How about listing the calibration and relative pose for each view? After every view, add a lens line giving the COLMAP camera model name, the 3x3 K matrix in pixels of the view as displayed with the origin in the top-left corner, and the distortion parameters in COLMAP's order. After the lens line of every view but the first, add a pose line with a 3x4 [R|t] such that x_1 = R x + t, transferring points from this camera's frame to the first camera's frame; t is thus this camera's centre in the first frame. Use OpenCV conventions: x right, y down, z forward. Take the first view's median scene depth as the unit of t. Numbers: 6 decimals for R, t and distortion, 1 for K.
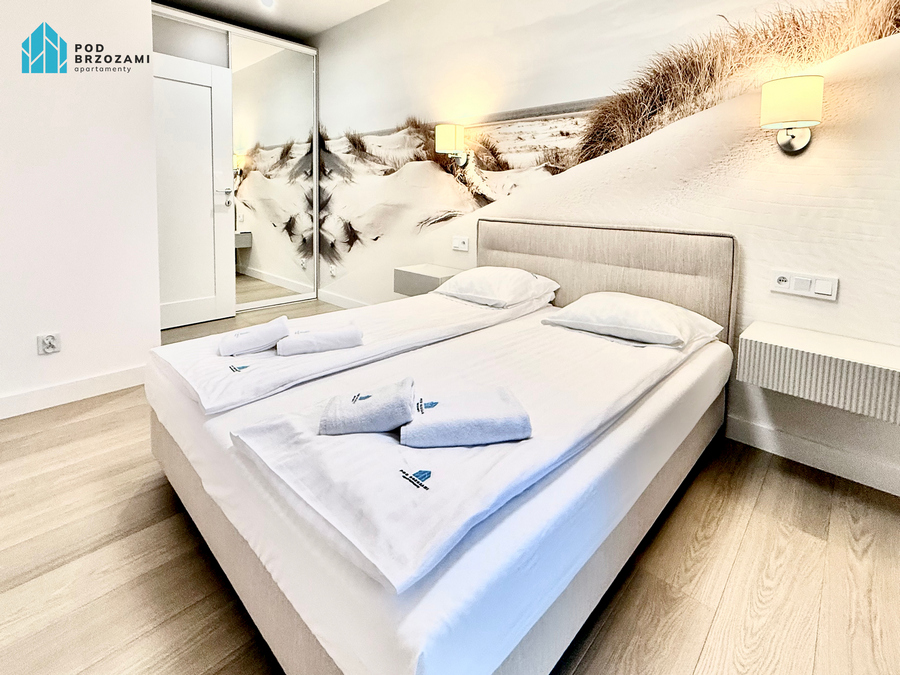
lens RADIAL K [[405.5, 0, 416.7], [0, 405.5, 337.6], [0, 0, 1]] dist [-0.001615, -0.000510]
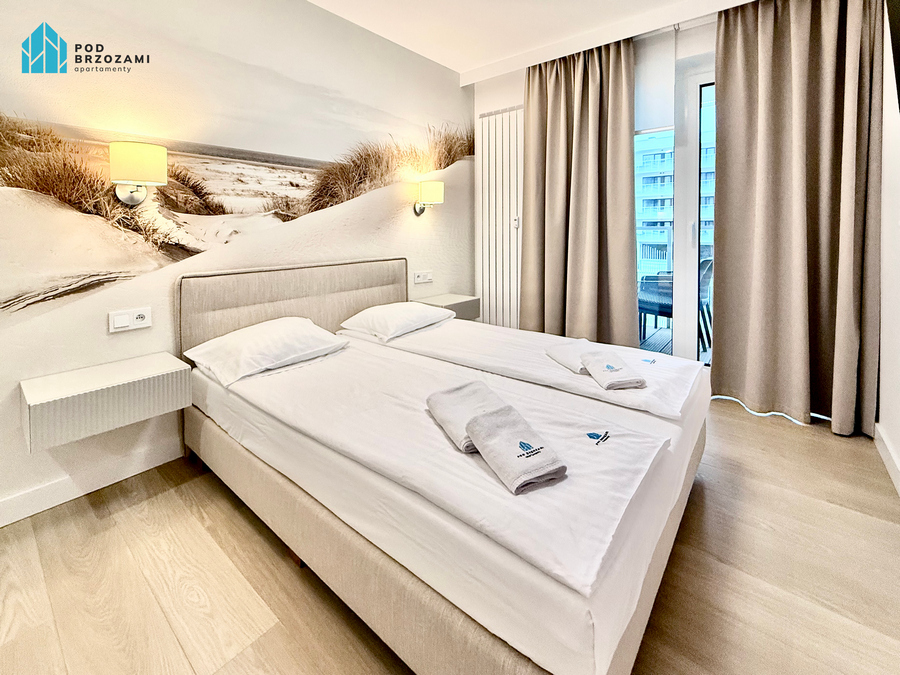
lens RADIAL K [[405.5, 0, 416.7], [0, 405.5, 337.6], [0, 0, 1]] dist [-0.001615, -0.000510]
pose [[-0.089127, -0.279188, 0.956091, -0.771880], [0.336764, 0.894932, 0.292723, -0.336291], [-0.937361, 0.348067, 0.014258, 0.797721]]
